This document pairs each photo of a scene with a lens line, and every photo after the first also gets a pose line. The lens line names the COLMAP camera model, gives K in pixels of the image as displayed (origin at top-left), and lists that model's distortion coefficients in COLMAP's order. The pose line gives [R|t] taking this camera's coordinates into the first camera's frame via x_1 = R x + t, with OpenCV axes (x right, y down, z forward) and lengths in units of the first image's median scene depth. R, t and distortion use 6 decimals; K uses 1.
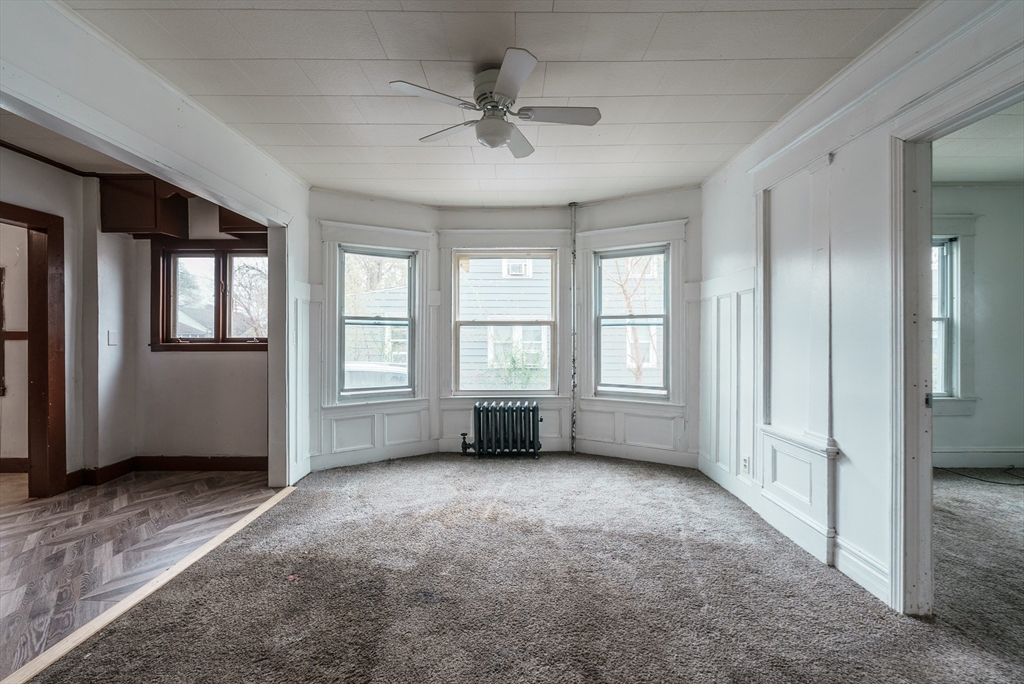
lens RADIAL K [[405.2, 0, 518.3], [0, 405.2, 335.9], [0, 0, 1]] dist [-0.001165, -0.000197]
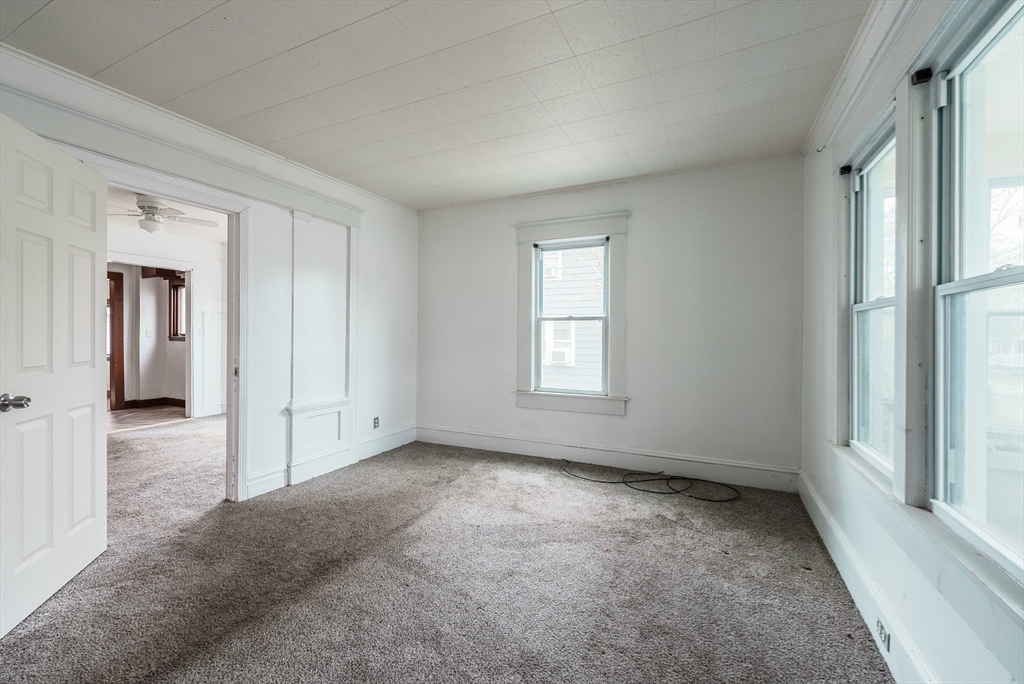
lens RADIAL K [[426.9, 0, 518.8], [0, 426.9, 333.1], [0, 0, 1]] dist [0.000626, -0.001696]
pose [[0.900086, 0.004319, -0.435690, 0.325479], [-0.001475, 0.999975, 0.006866, -0.002869], [0.435709, -0.005537, 0.900071, -0.011531]]
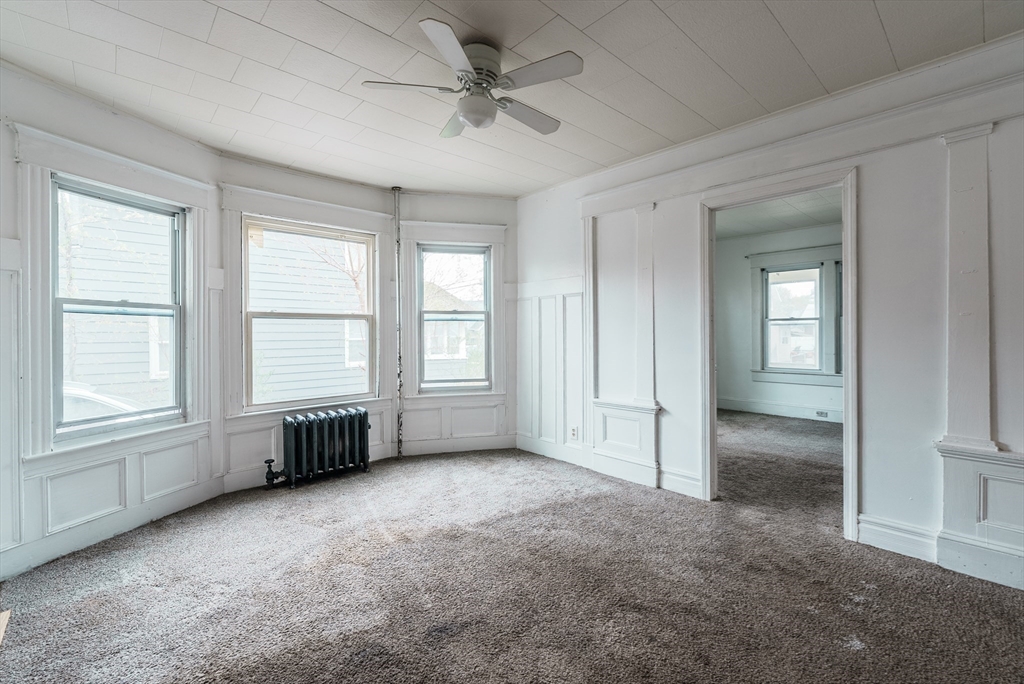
lens RADIAL K [[426.9, 0, 505.6], [0, 426.9, 335.5], [0, 0, 1]] dist [0.000626, -0.001696]
pose [[0.751936, -0.008426, 0.659182, -0.368308], [0.005704, 0.999964, 0.006276, 0.005190], [-0.659212, -0.000959, 0.751957, 0.119575]]
